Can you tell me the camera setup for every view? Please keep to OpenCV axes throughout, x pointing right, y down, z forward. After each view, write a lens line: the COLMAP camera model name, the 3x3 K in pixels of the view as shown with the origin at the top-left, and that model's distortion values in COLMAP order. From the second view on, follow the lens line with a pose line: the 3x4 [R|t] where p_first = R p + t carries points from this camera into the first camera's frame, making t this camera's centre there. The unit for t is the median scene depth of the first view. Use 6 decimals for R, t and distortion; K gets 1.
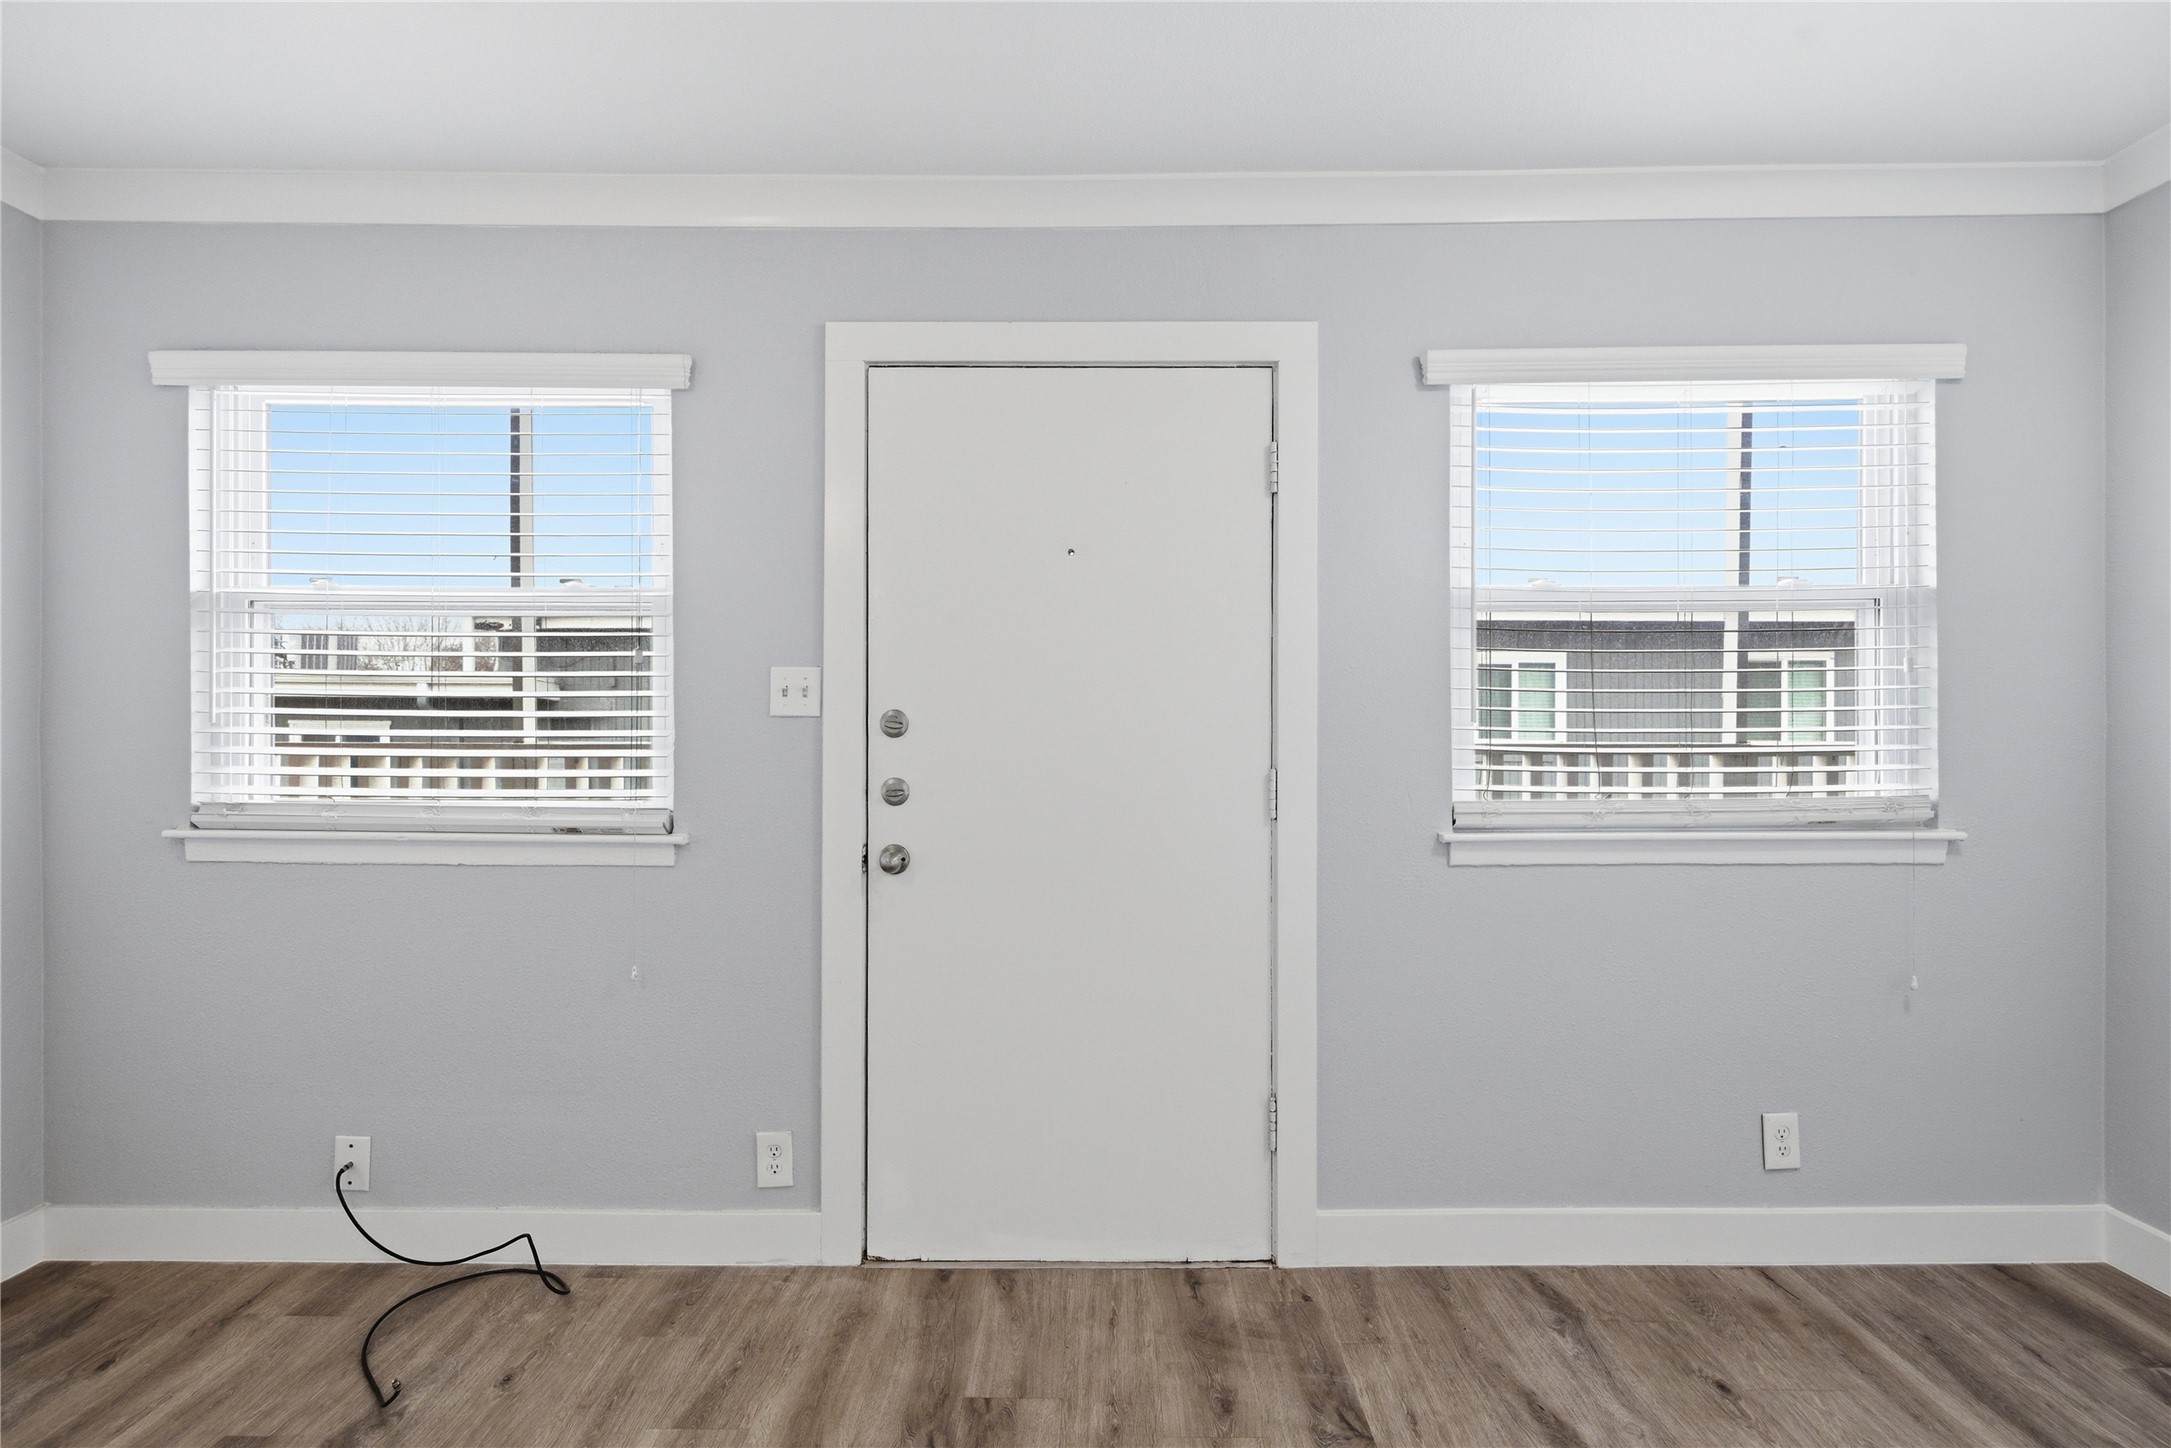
lens RADIAL K [[1085.3, 0, 1070.1], [0, 1085.3, 713.8], [0, 0, 1]] dist [0.008785, -0.003124]
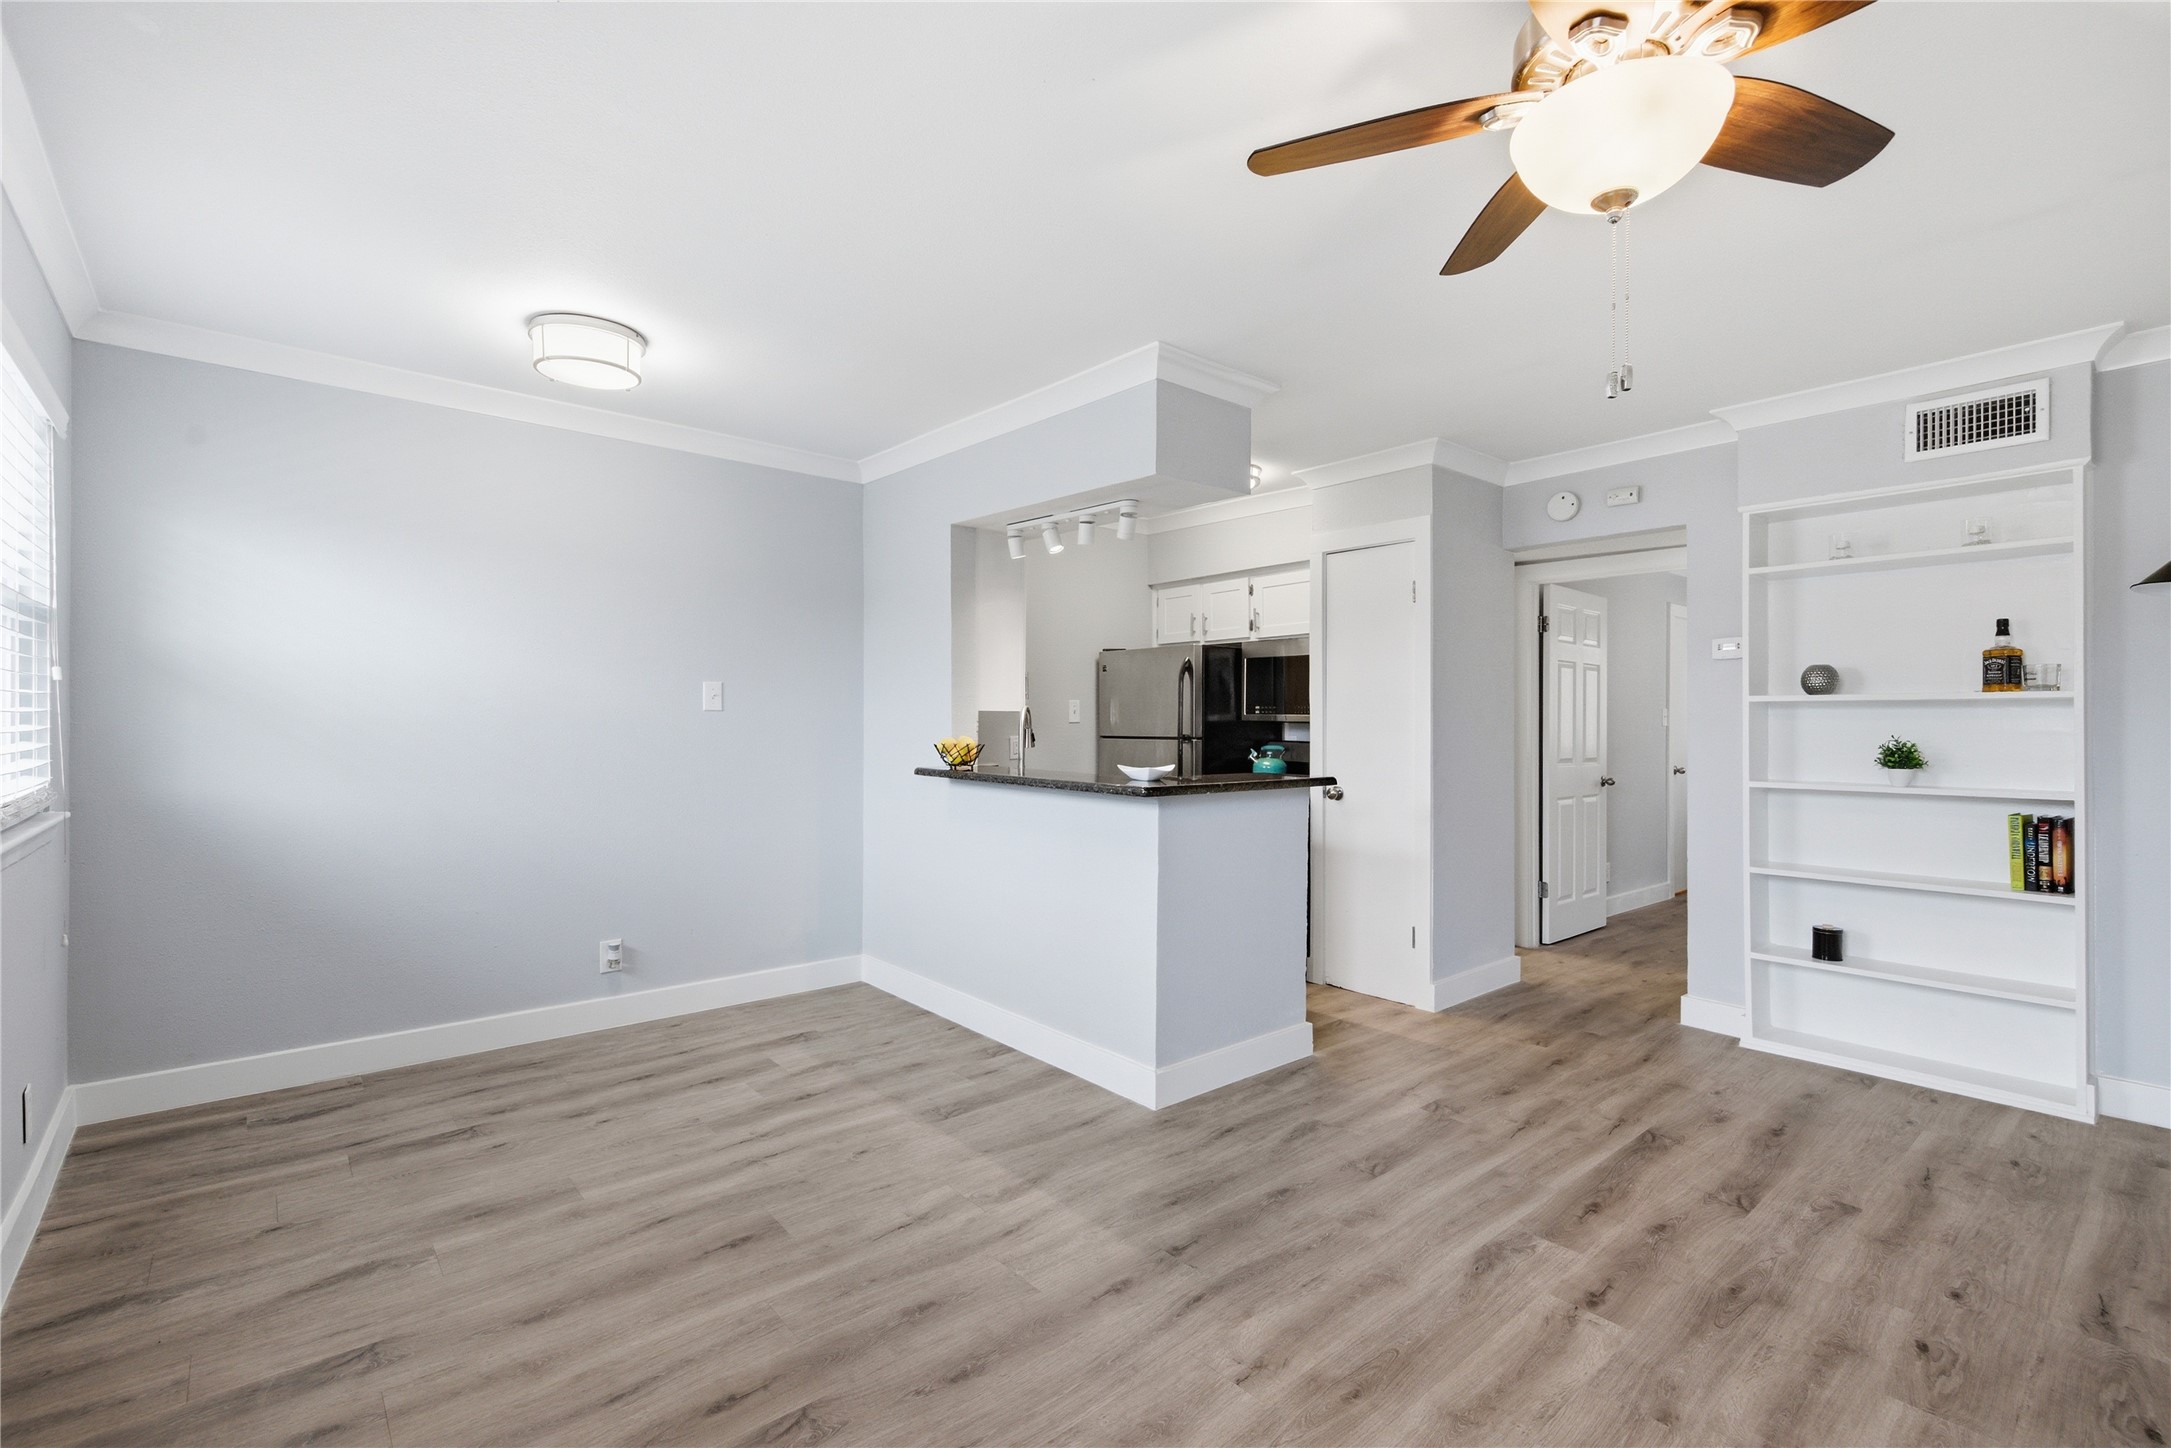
lens RADIAL K [[949.5, 0, 1078.5], [0, 949.5, 722.8], [0, 0, 1]] dist [0.004527, -0.001143]
pose [[-0.648953, -0.000197, 0.760828, -0.741247], [-0.002831, 0.999994, -0.002156, 0.006627], [-0.760823, -0.003553, -0.648950, 0.830827]]
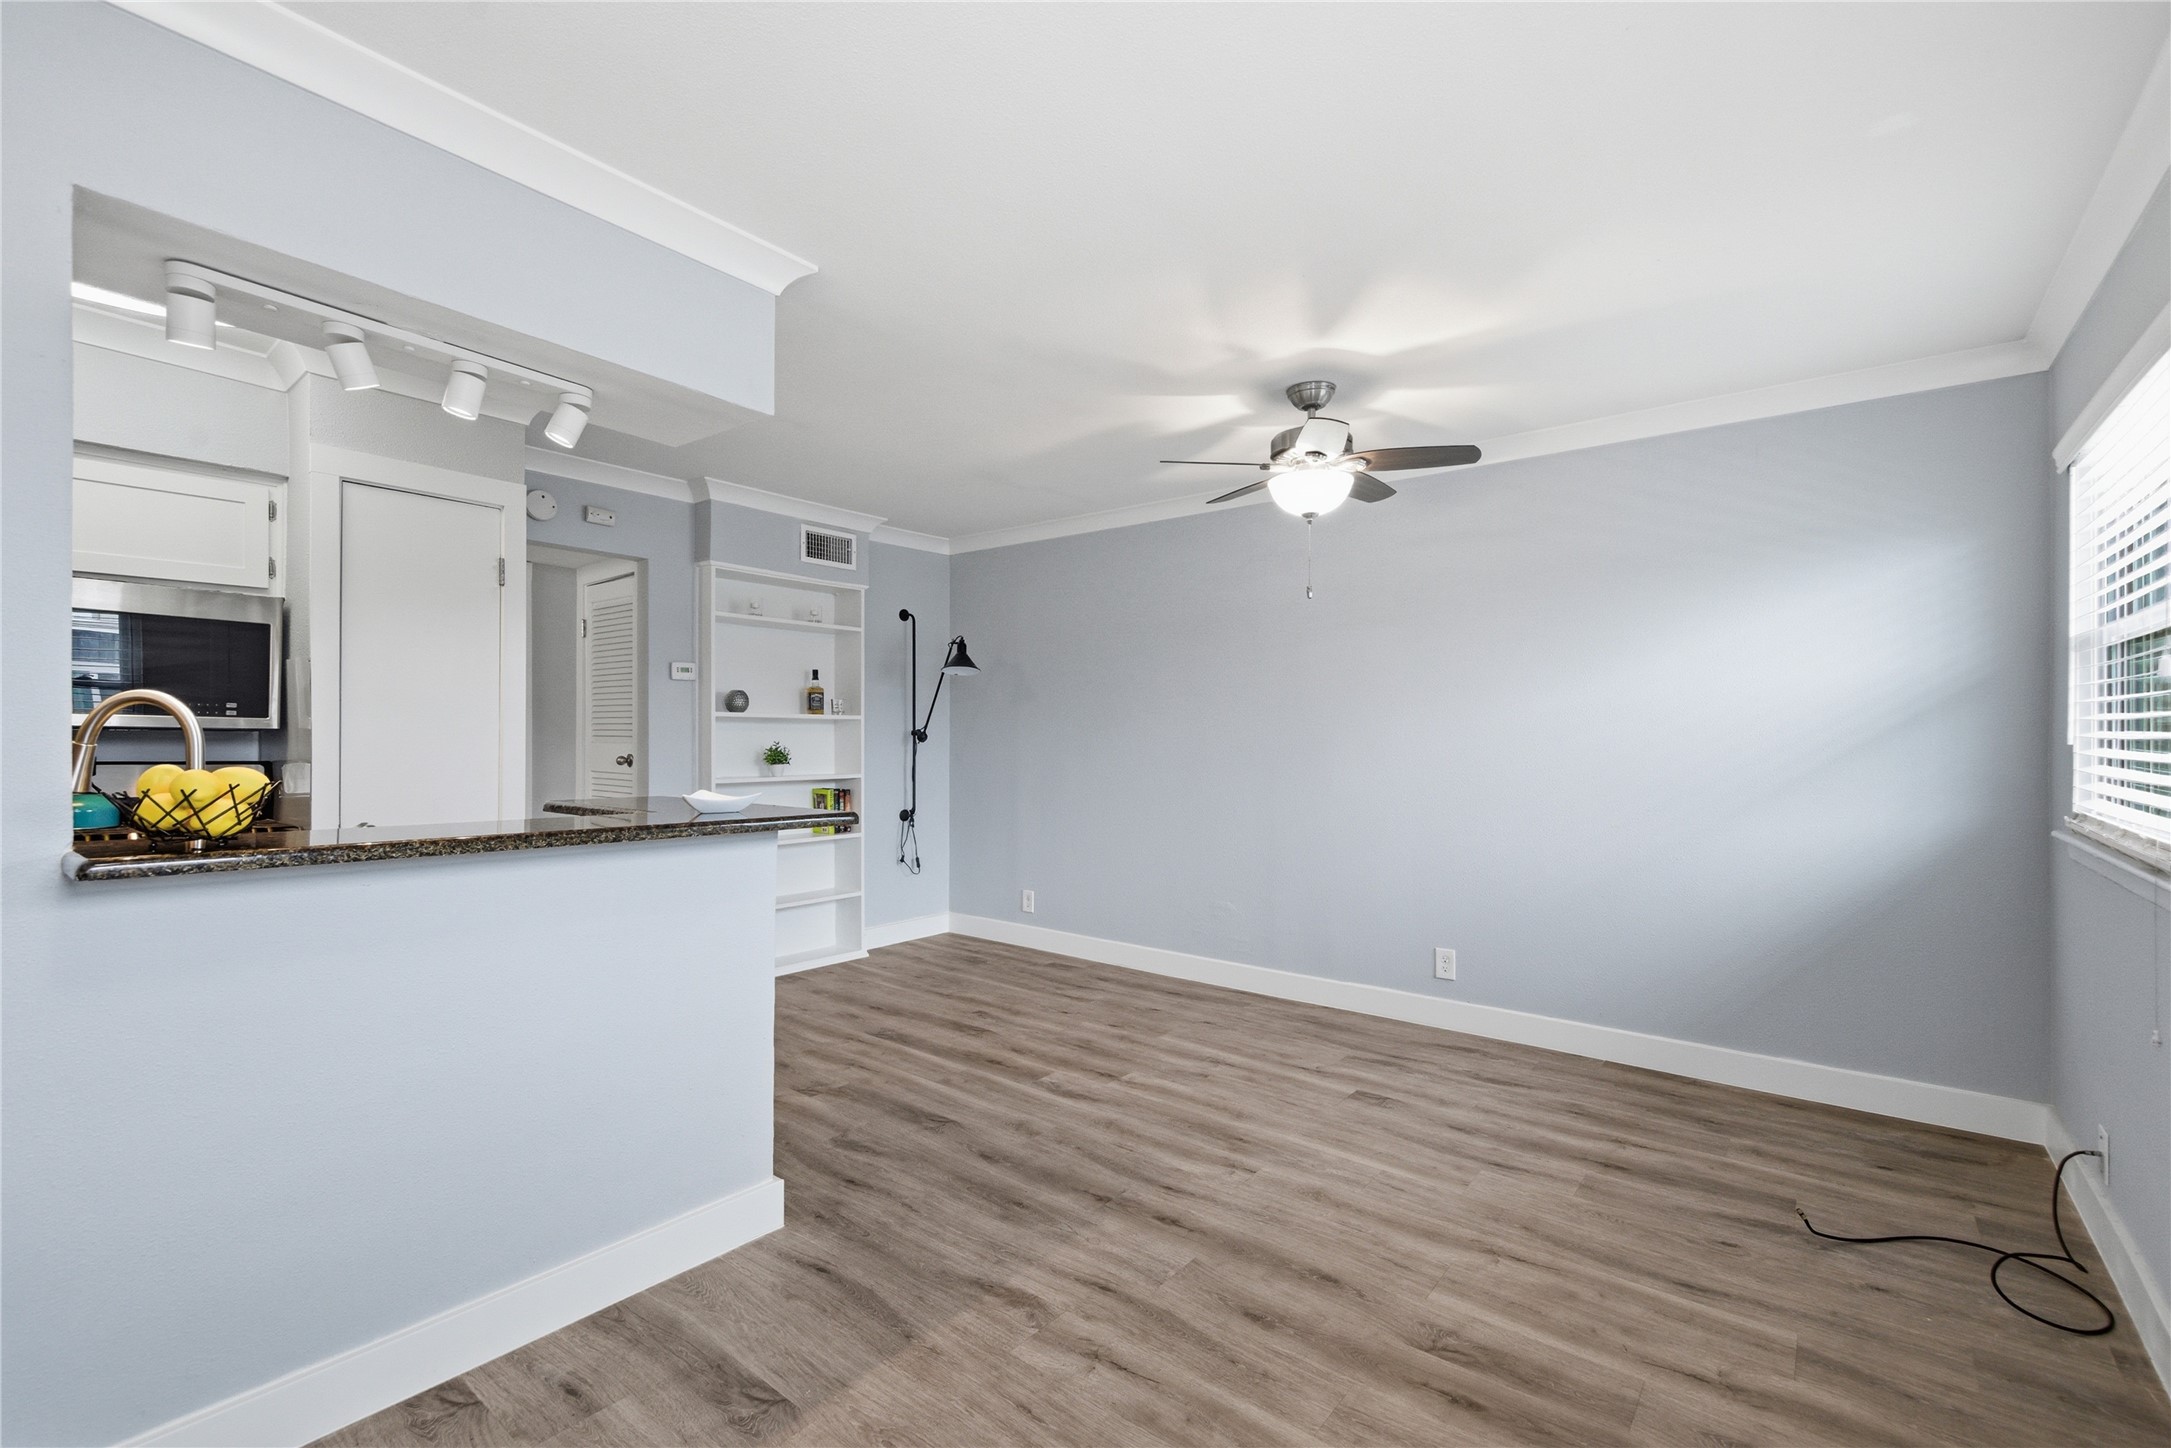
lens RADIAL K [[949.5, 0, 1073.8], [0, 949.5, 732.0], [0, 0, 1]] dist [0.004527, -0.001143]
pose [[-0.627772, -0.006414, -0.778371, 0.708889], [-0.004485, 0.999979, -0.004623, 0.004221], [0.778384, 0.000589, -0.627788, 0.794967]]
